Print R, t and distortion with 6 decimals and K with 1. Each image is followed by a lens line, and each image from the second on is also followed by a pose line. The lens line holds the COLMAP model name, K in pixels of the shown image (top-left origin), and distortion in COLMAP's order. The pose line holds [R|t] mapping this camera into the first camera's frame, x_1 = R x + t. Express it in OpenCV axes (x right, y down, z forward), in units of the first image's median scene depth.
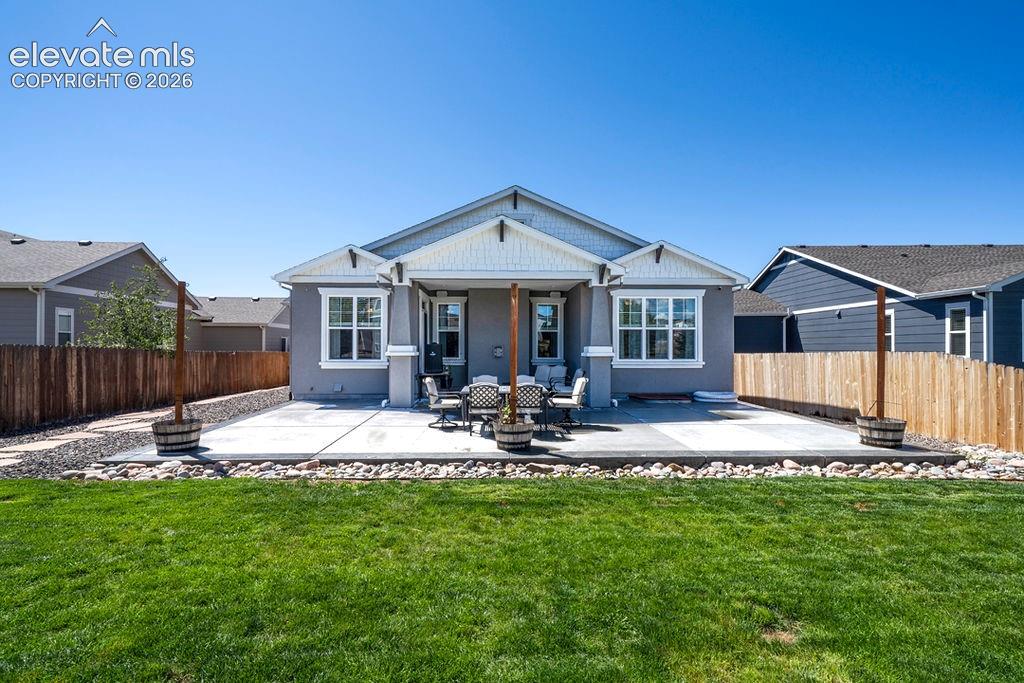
lens RADIAL K [[453.5, 0, 513.6], [0, 453.5, 343.1], [0, 0, 1]] dist [0.003998, 0.000314]
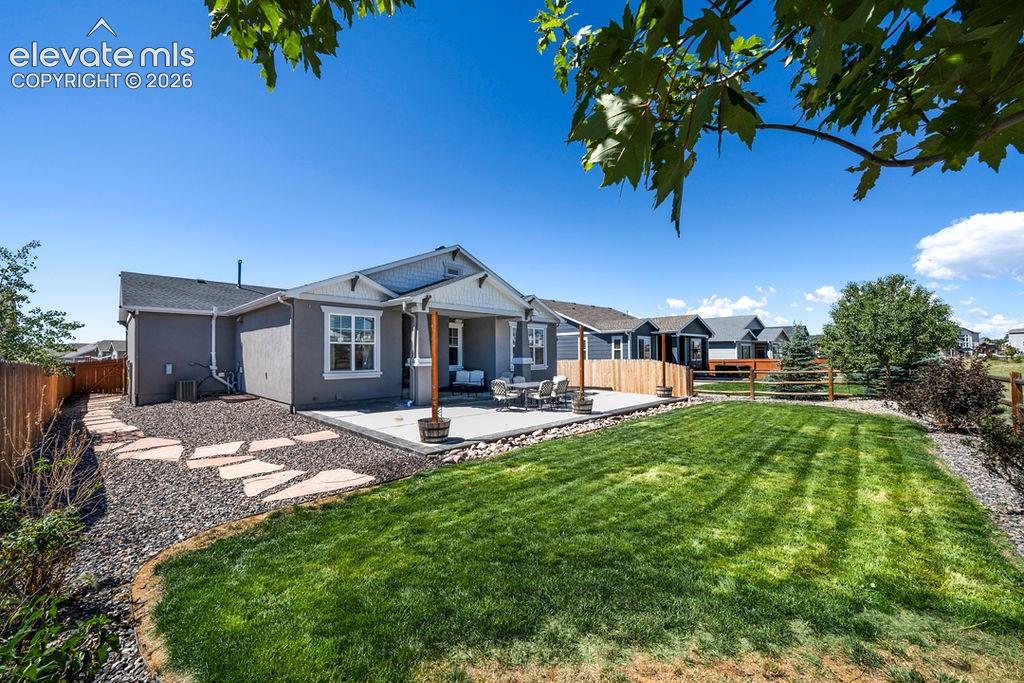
lens RADIAL K [[369.8, 0, 513.9], [0, 369.8, 344.5], [0, 0, 1]] dist [-0.002872, -0.000137]
pose [[0.742560, 0.016487, 0.669577, -0.615158], [-0.001487, 0.999735, -0.022967, -0.008048], [-0.669778, 0.016059, 0.742388, 0.027107]]
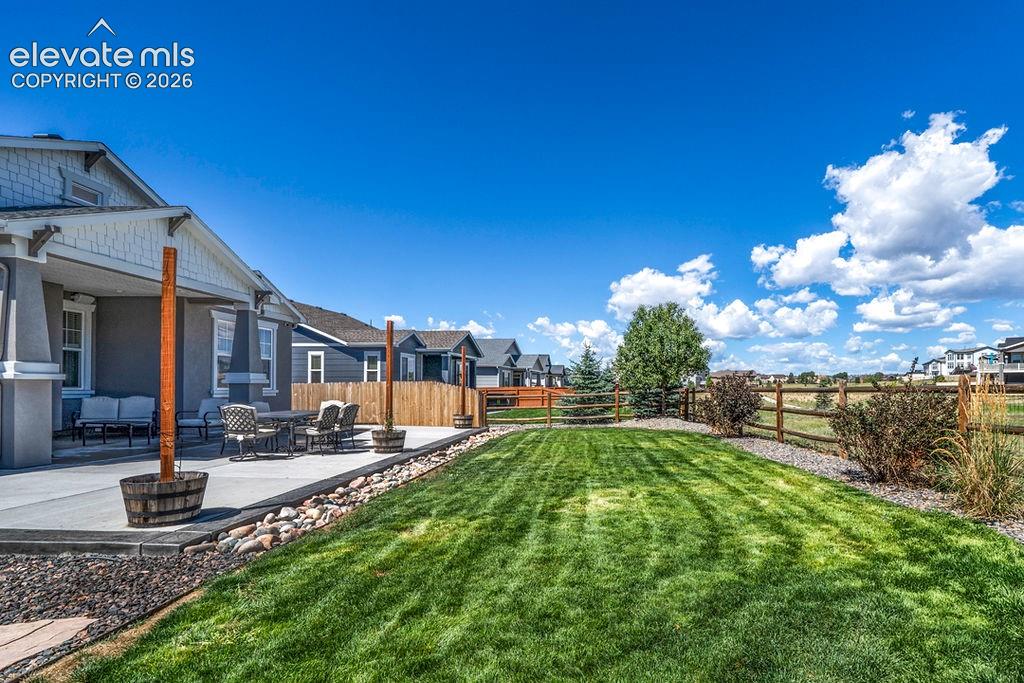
lens RADIAL K [[487.5, 0, 562.7], [0, 487.5, 379.0], [0, 0, 1]] dist [0.000672, -0.001684]
pose [[0.112117, 0.016092, 0.993565, -0.641827], [-0.013227, 0.999804, -0.014700, 0.022148], [-0.993607, -0.011493, 0.112307, 0.189777]]
